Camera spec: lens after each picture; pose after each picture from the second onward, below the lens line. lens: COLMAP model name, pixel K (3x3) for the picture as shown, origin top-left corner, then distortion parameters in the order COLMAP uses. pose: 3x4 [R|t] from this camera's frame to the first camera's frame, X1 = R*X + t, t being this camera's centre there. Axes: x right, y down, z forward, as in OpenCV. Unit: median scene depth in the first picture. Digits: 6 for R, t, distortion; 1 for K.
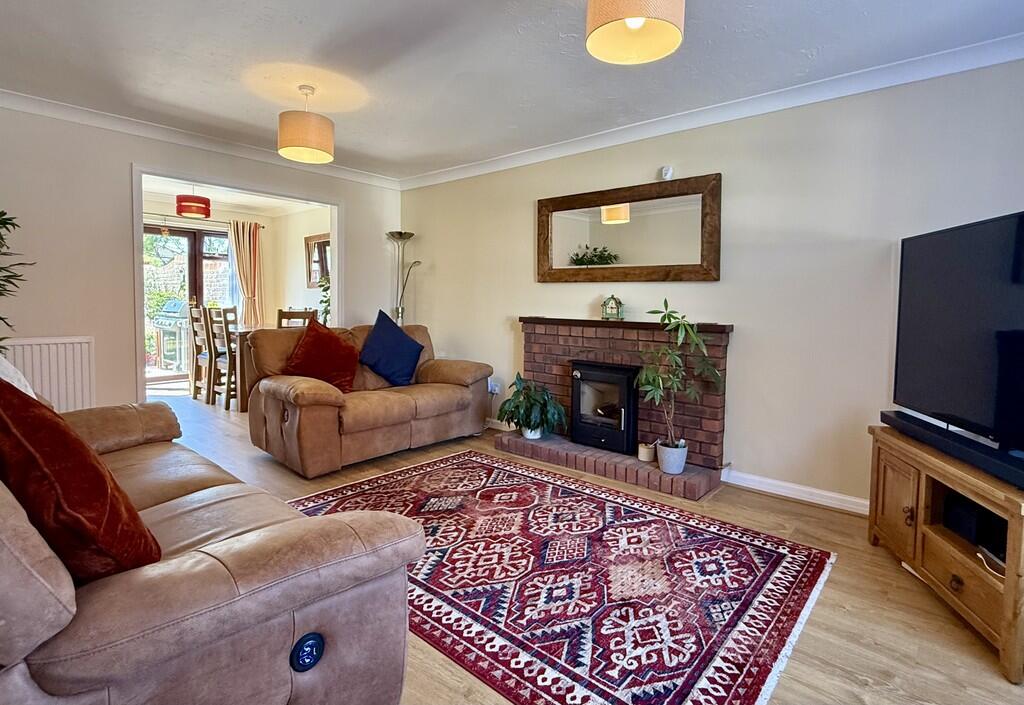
lens RADIAL K [[516.4, 0, 508.0], [0, 516.4, 343.6], [0, 0, 1]] dist [0.001696, 0.000537]
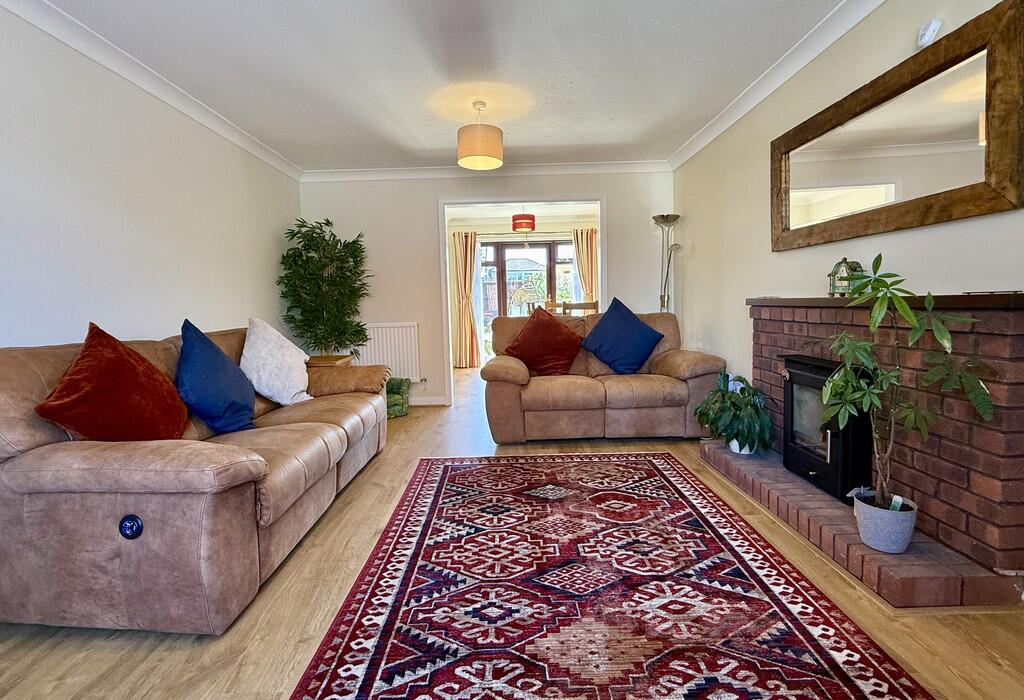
lens RADIAL K [[481.8, 0, 512.0], [0, 481.8, 350.0], [0, 0, 1]] dist [0.001454, 0.000731]
pose [[0.658678, 0.040164, -0.751353, 0.436688], [-0.022926, 0.999182, 0.033313, 0.013528], [0.752076, -0.004717, 0.659060, 0.310816]]
